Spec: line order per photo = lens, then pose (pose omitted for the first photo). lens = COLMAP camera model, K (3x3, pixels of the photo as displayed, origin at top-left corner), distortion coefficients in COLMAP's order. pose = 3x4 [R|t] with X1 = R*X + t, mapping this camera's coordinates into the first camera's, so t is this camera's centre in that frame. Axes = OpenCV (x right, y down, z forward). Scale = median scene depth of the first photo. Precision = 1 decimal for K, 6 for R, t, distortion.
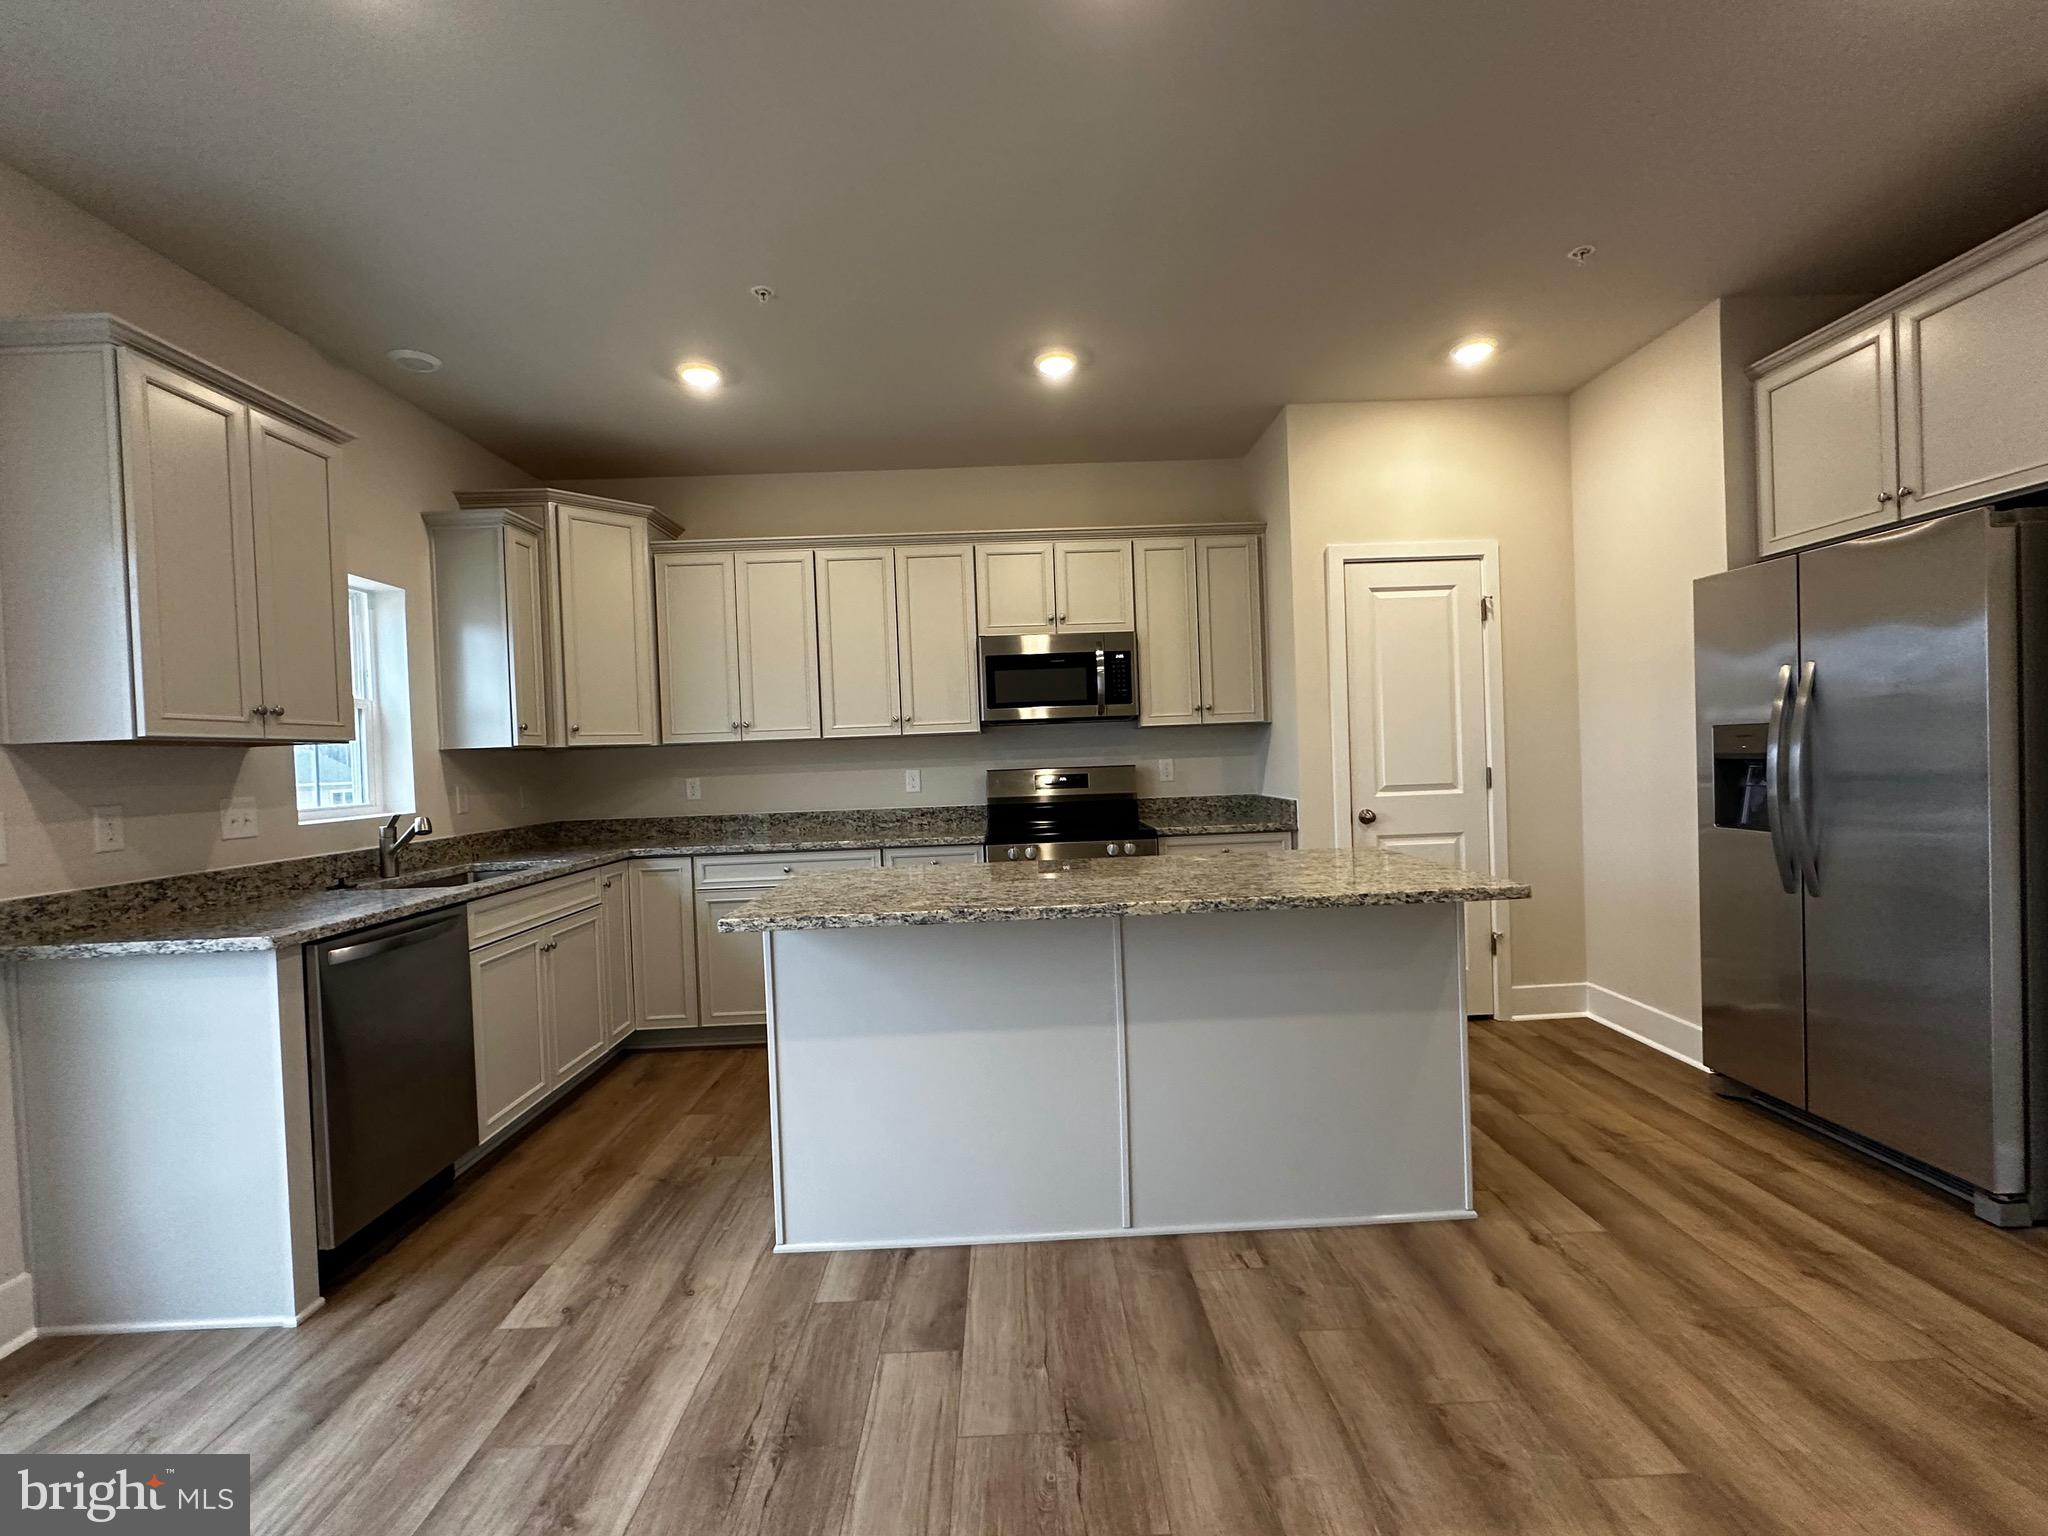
lens RADIAL K [[893.4, 0, 1024.0], [0, 893.4, 768.0], [0, 0, 1]] dist [-0.002275, 0.000545]
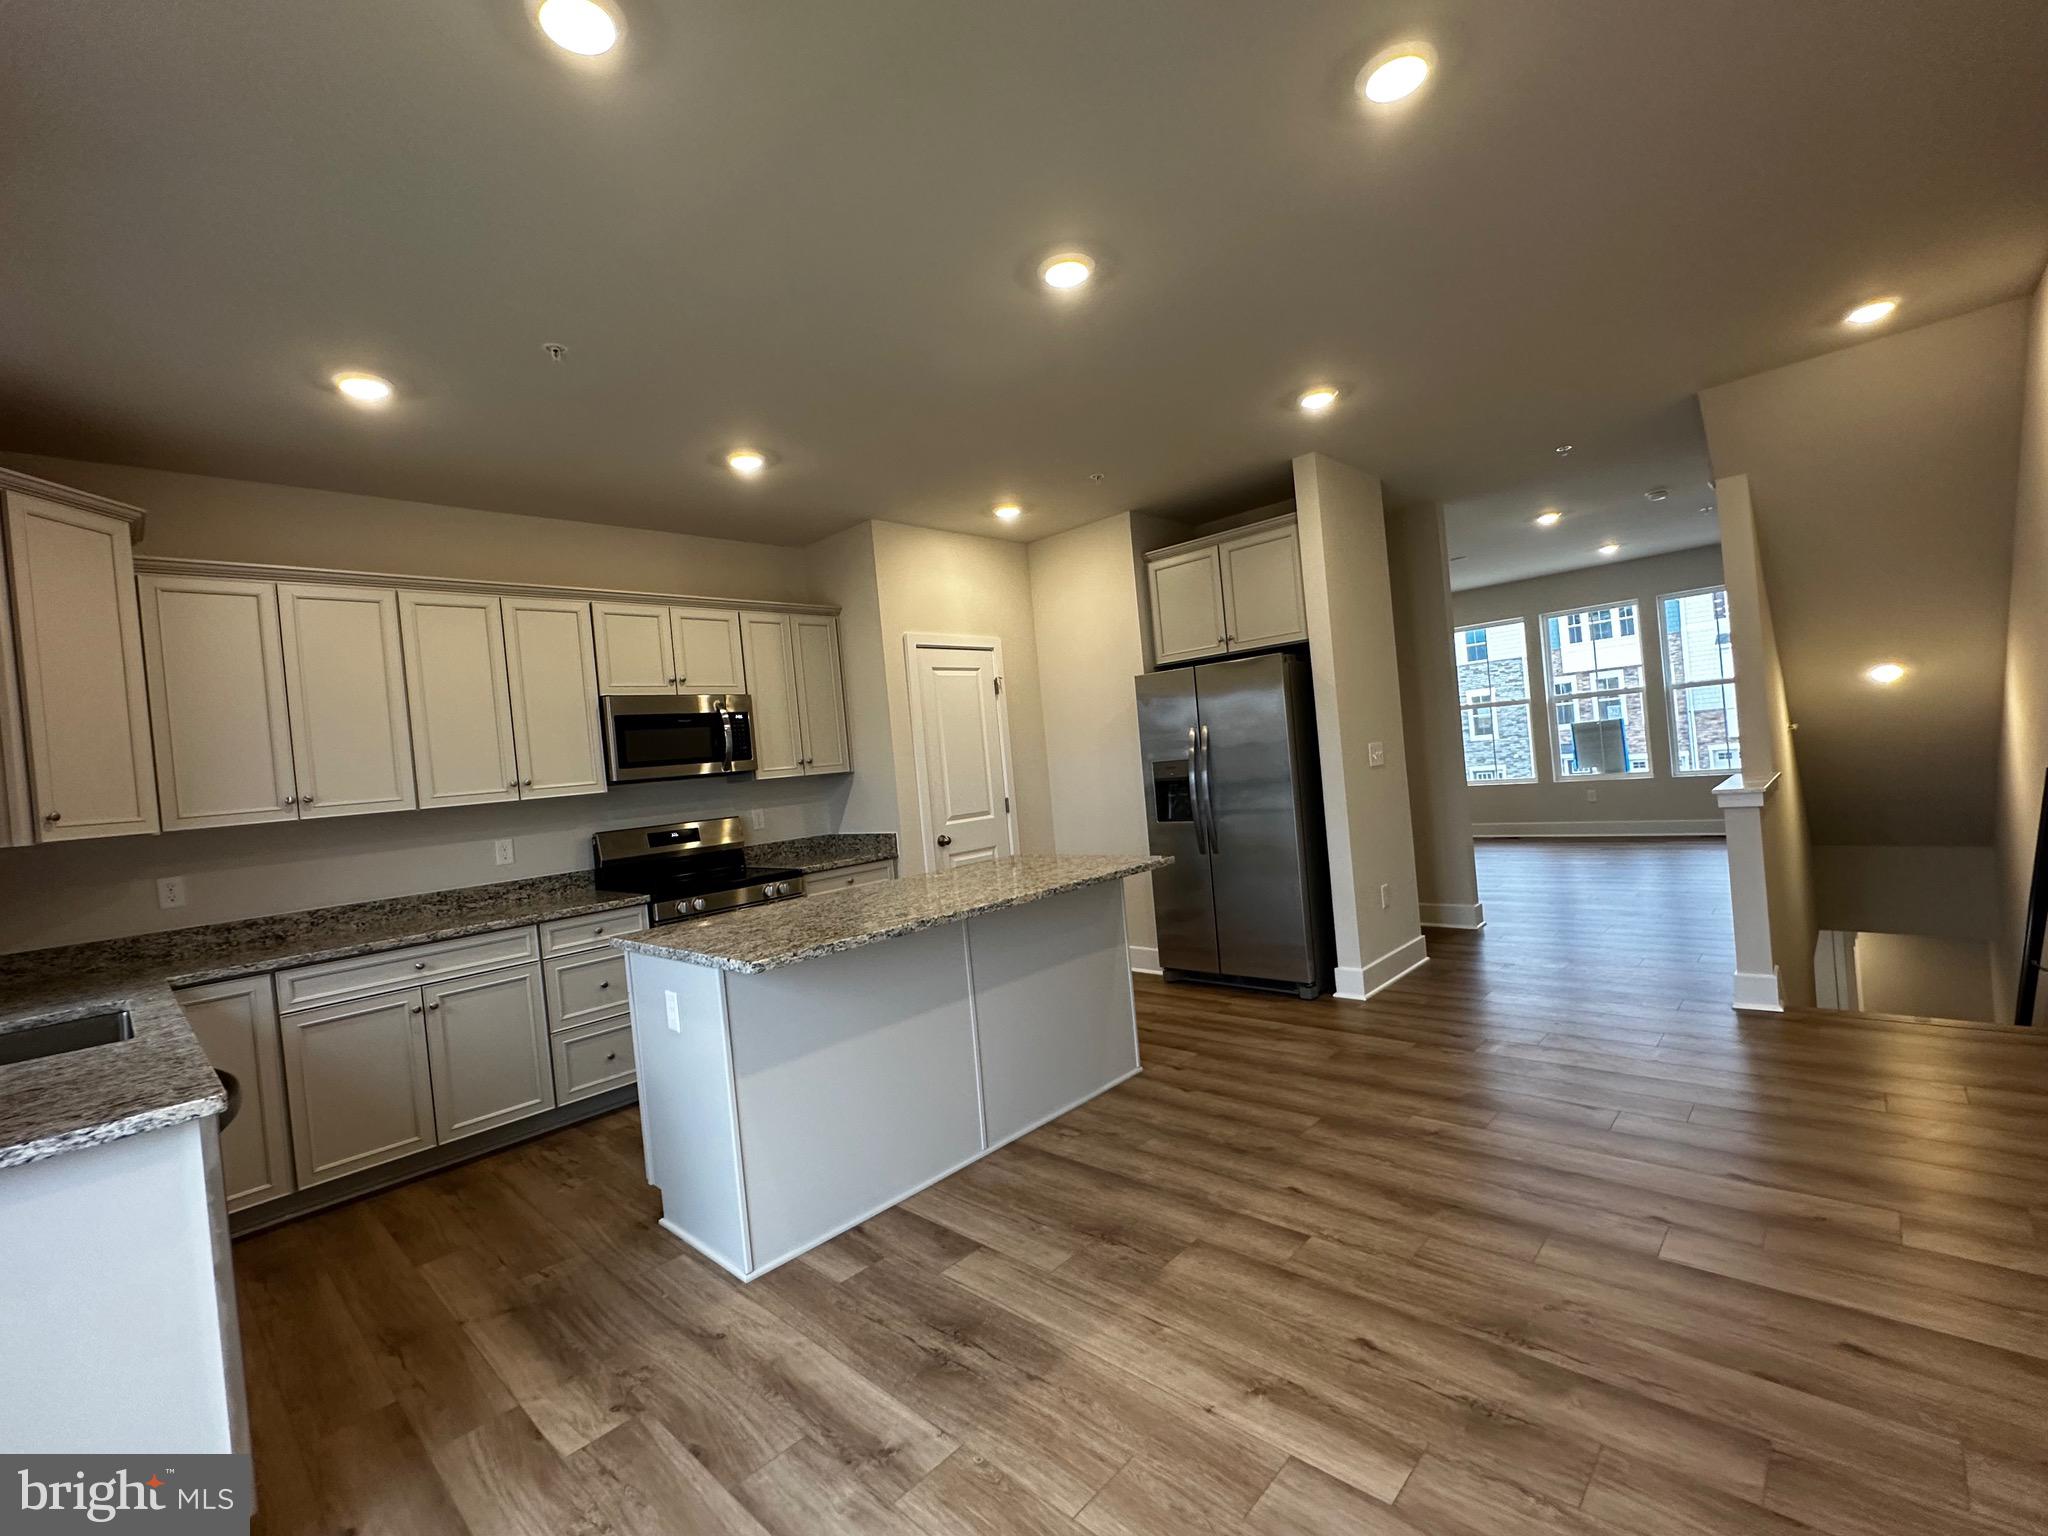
lens RADIAL K [[893.4, 0, 1024.0], [0, 893.4, 768.0], [0, 0, 1]] dist [-0.002275, 0.000545]
pose [[0.703135, -0.033389, 0.710272, -0.589800], [0.075117, 0.996795, -0.027505, -0.008701], [-0.707078, 0.072693, 0.703389, -0.016332]]
